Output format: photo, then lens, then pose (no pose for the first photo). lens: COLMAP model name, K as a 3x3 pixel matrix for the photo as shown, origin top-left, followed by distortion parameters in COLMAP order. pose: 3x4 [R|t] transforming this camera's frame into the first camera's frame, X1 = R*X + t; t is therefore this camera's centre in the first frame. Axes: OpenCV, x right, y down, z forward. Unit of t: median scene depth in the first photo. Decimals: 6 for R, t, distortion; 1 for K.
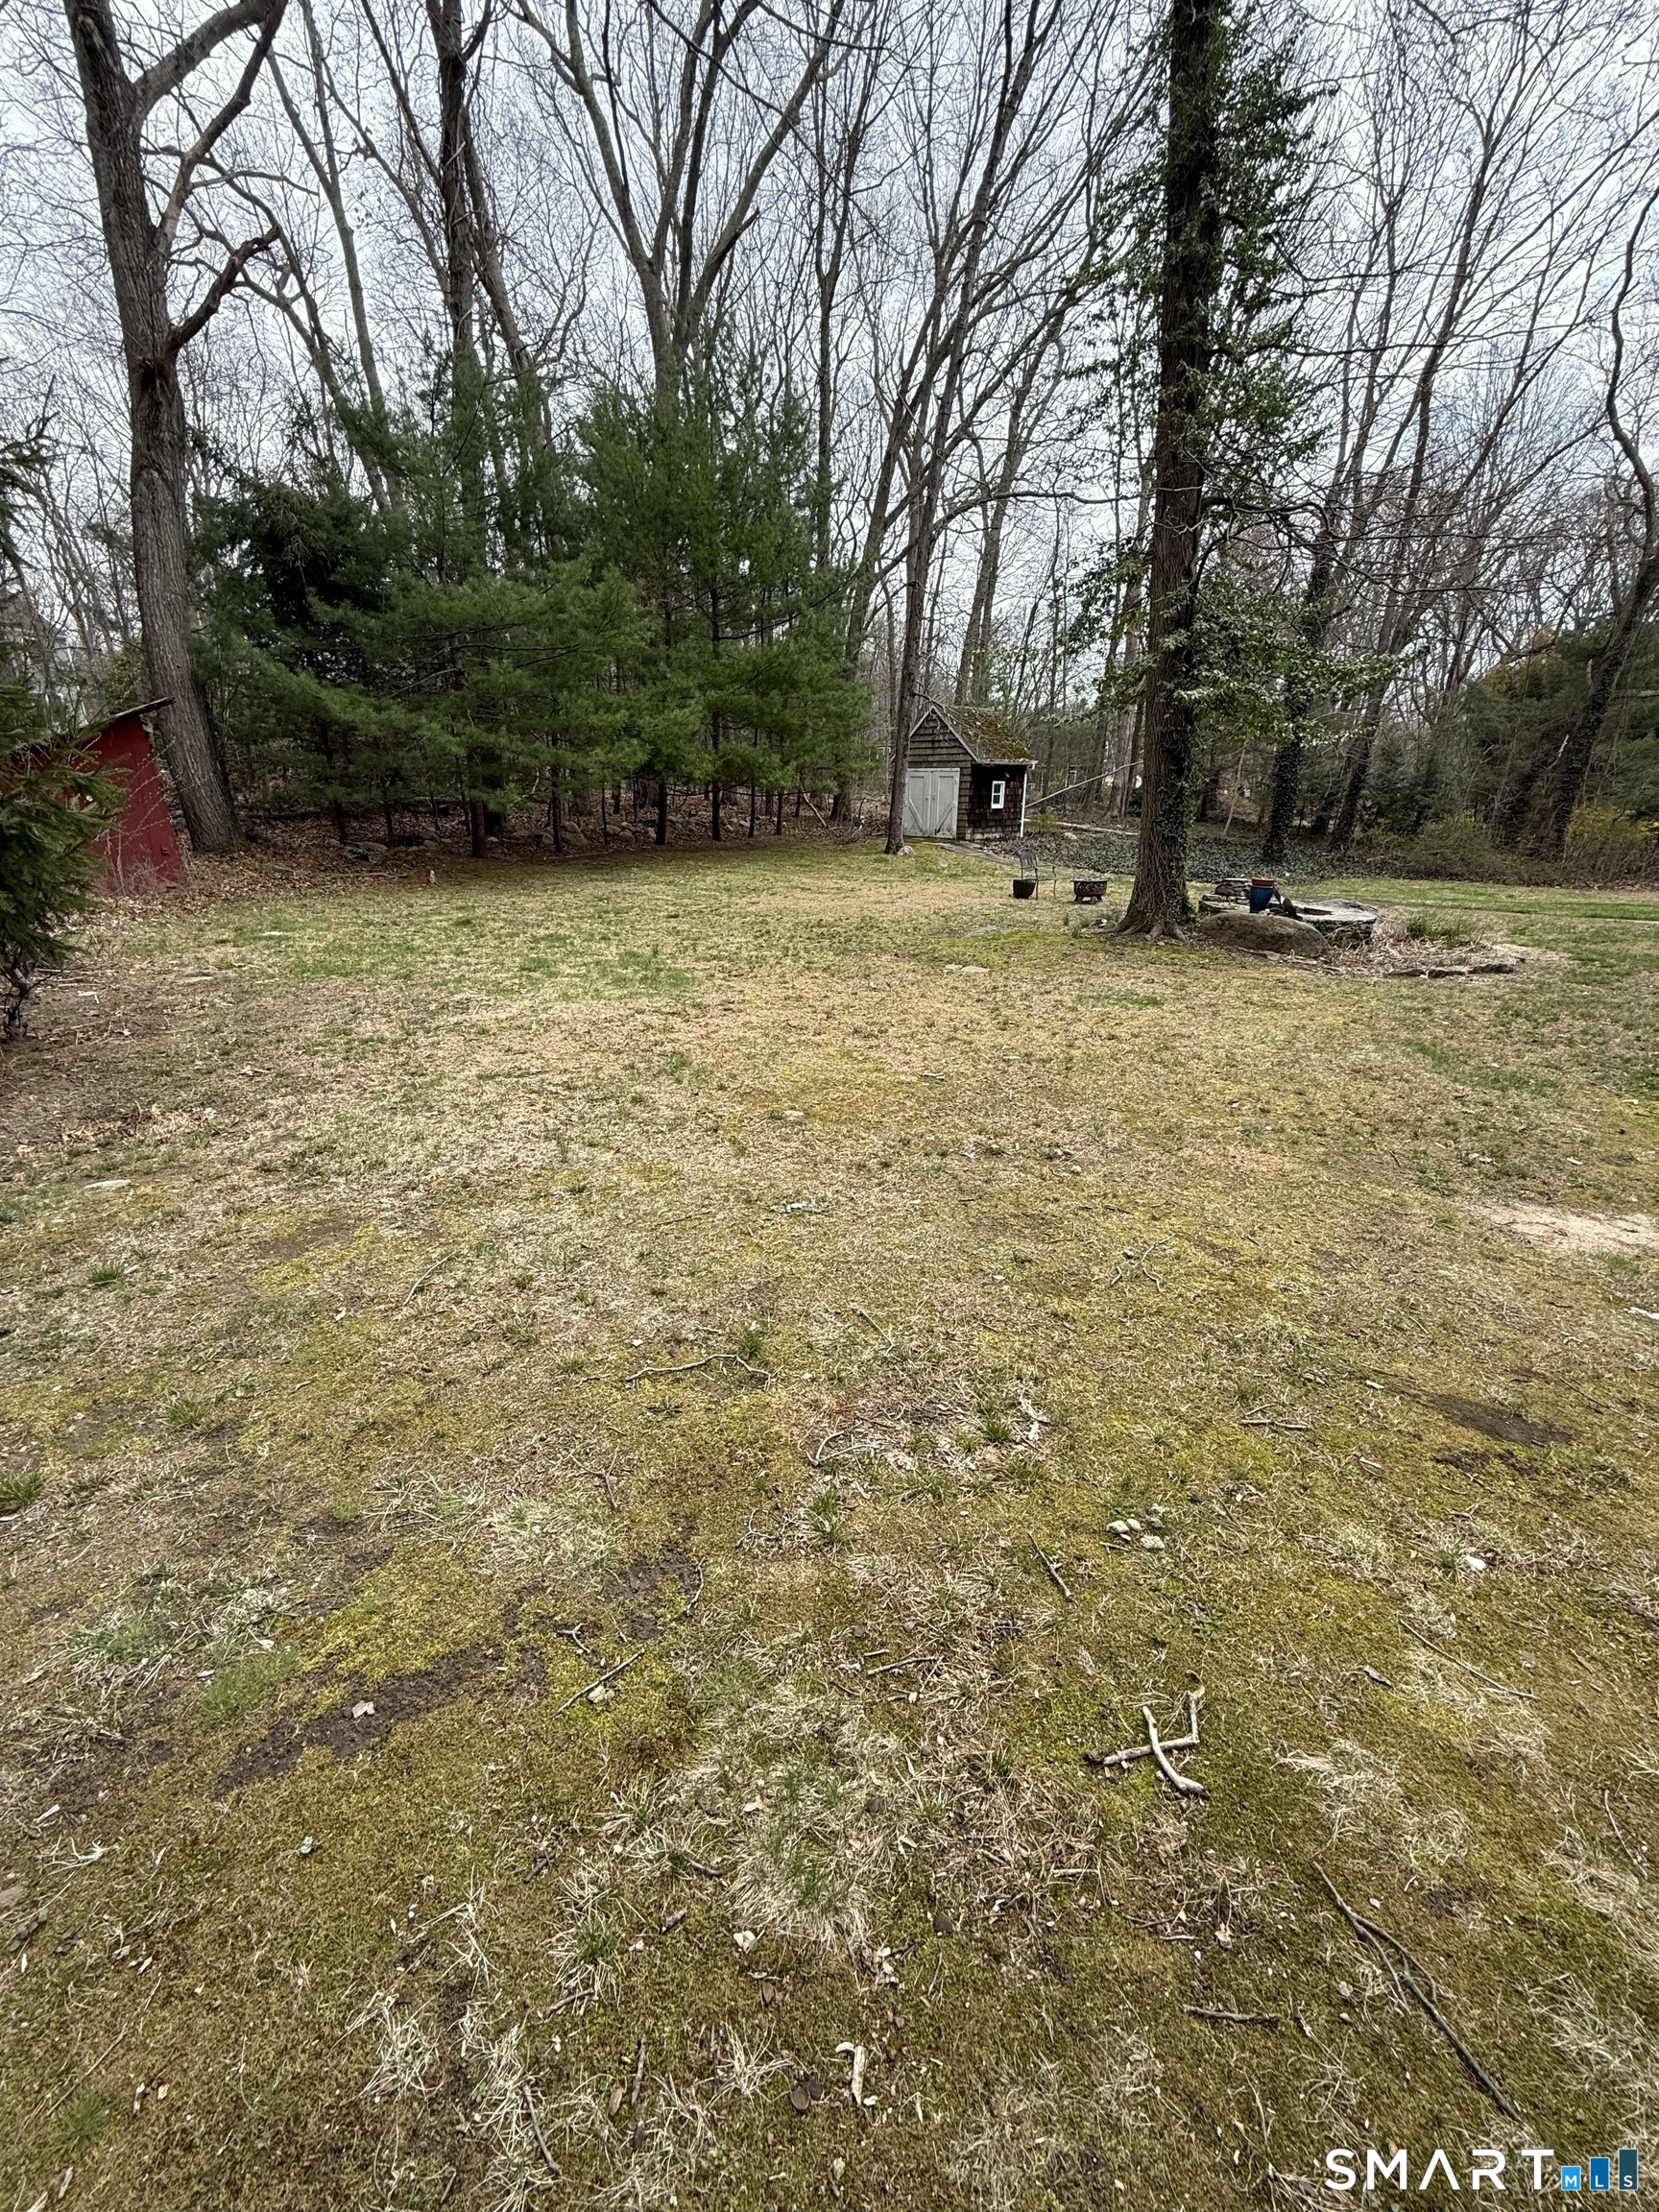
lens RADIAL K [[874.7, 0, 830.0], [0, 874.7, 1108.5], [0, 0, 1]] dist [-0.001683, 0.000234]
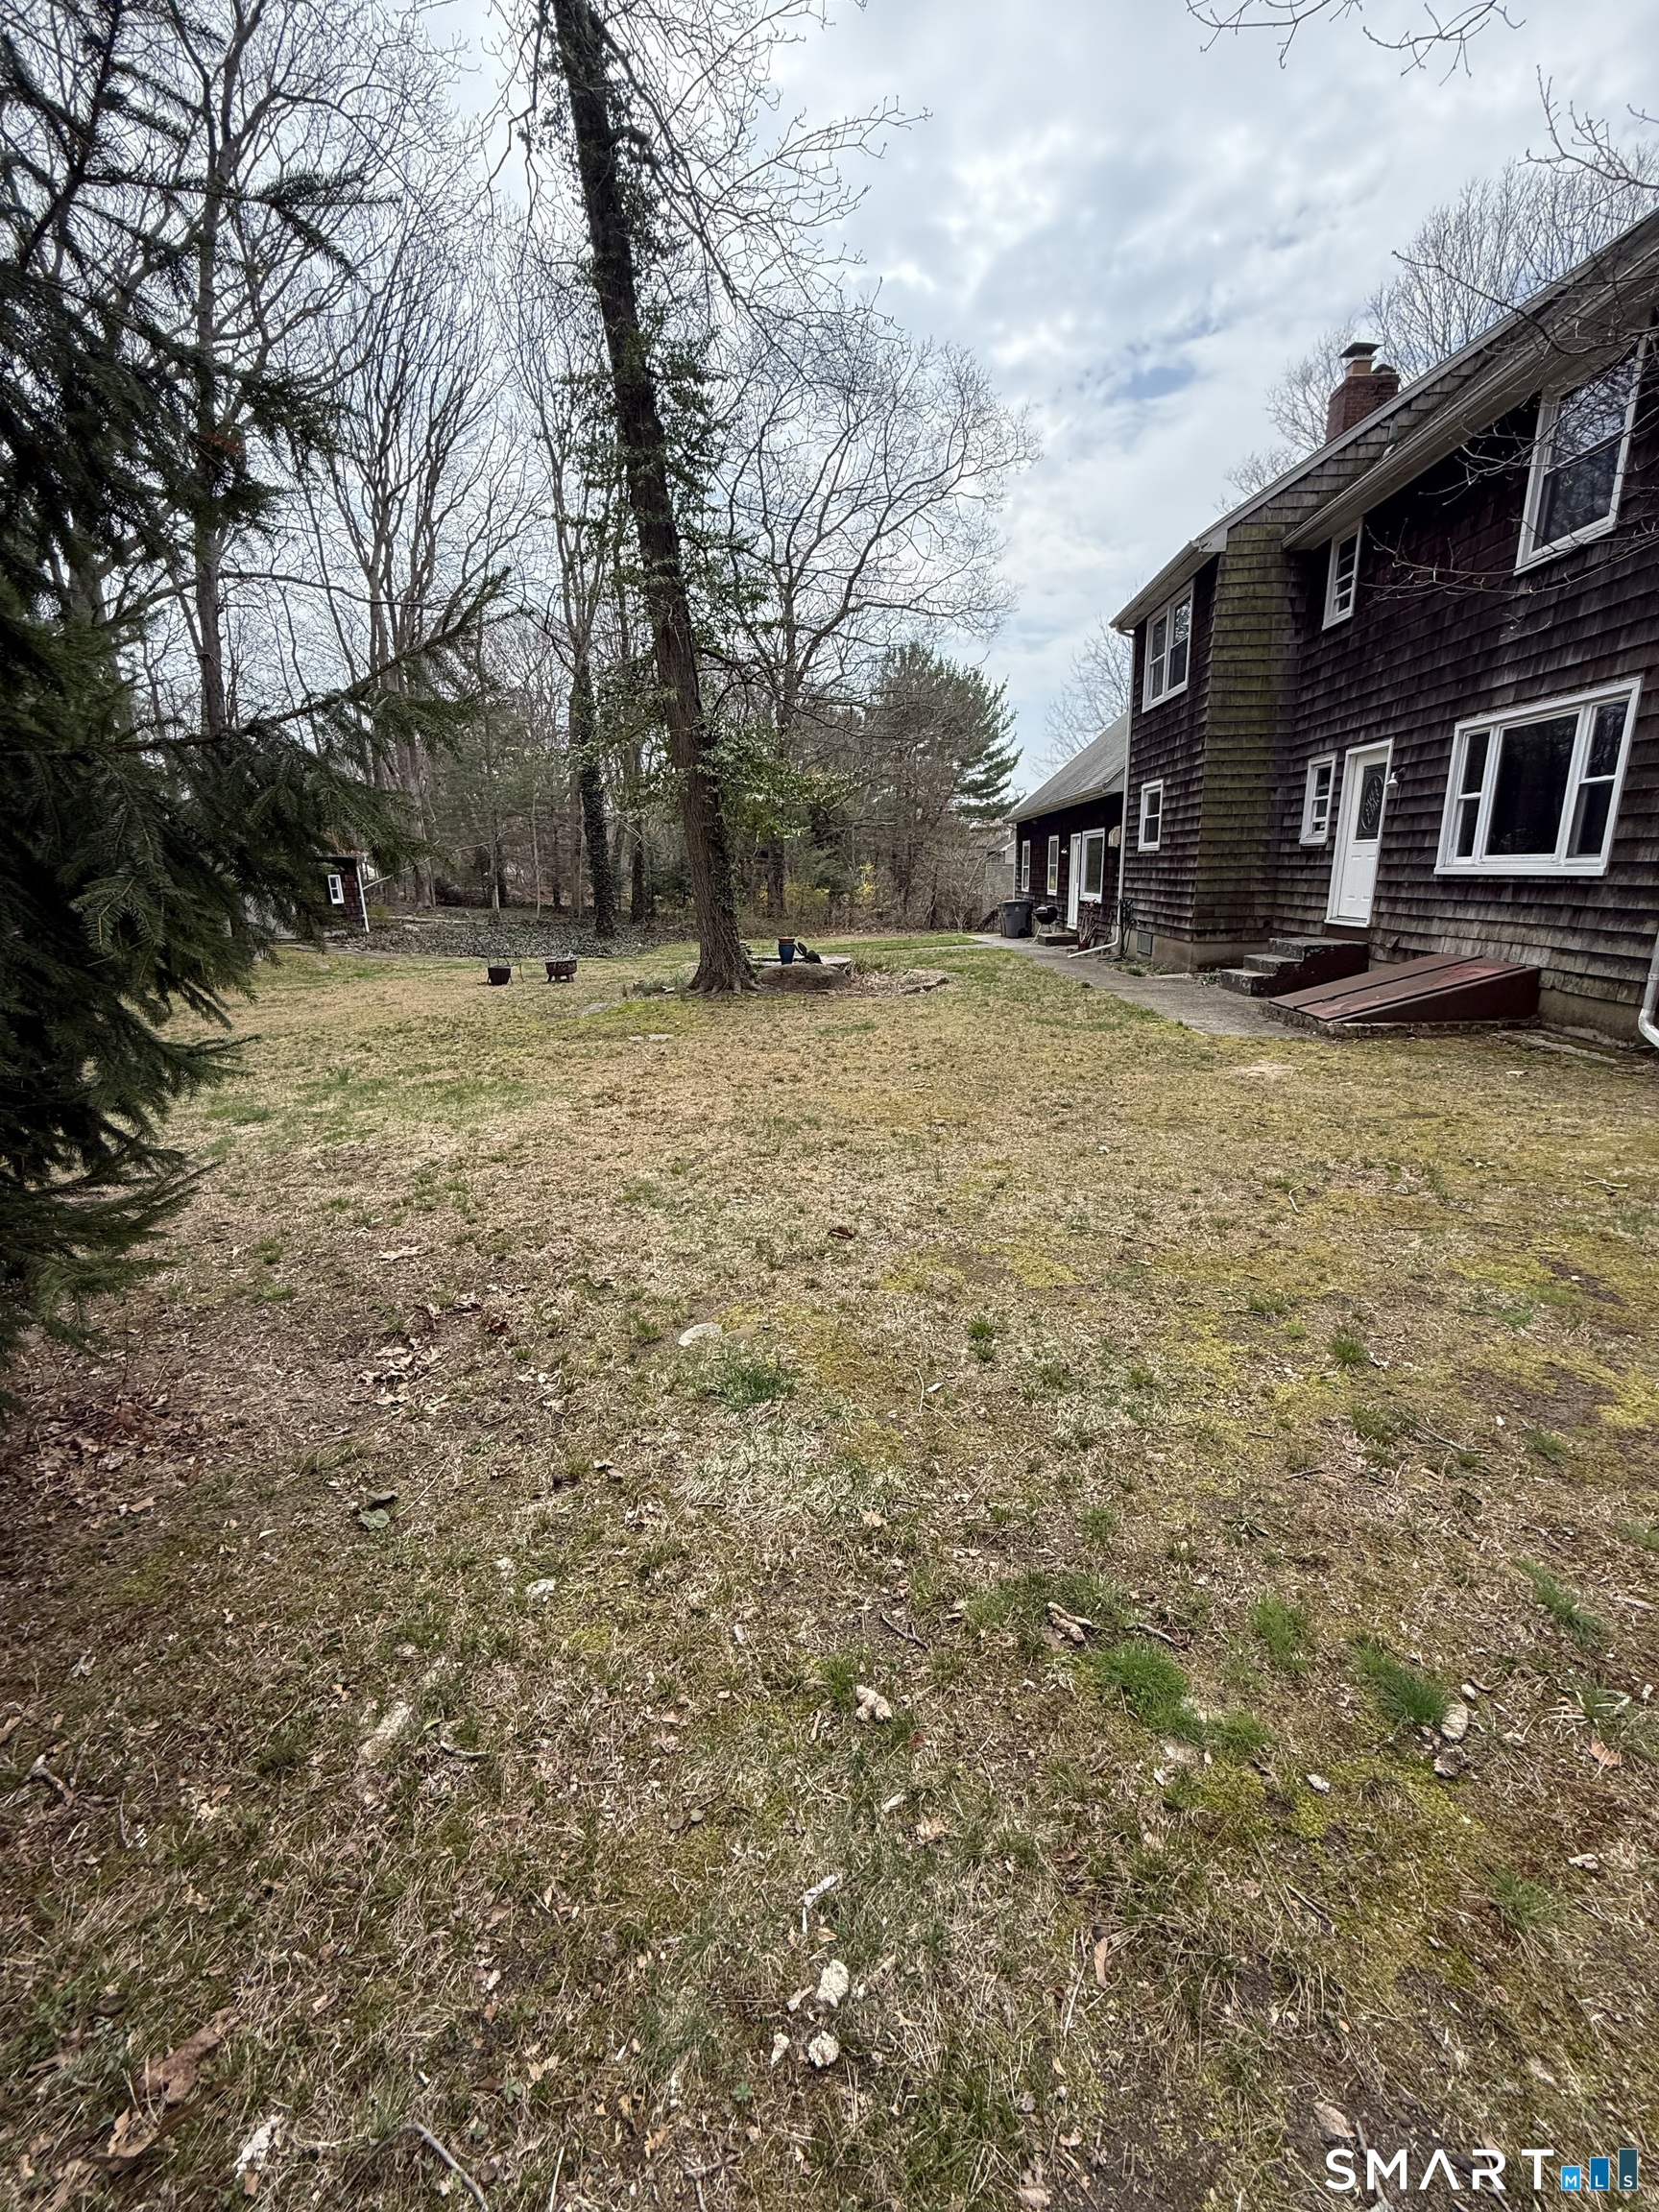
lens RADIAL K [[874.7, 0, 831.4], [0, 874.7, 1102.6], [0, 0, 1]] dist [-0.001683, 0.000234]
pose [[0.558422, -0.219434, 0.800008, -0.401756], [0.300186, 0.952478, 0.051719, -0.047747], [-0.773339, 0.211270, 0.597755, 0.126898]]
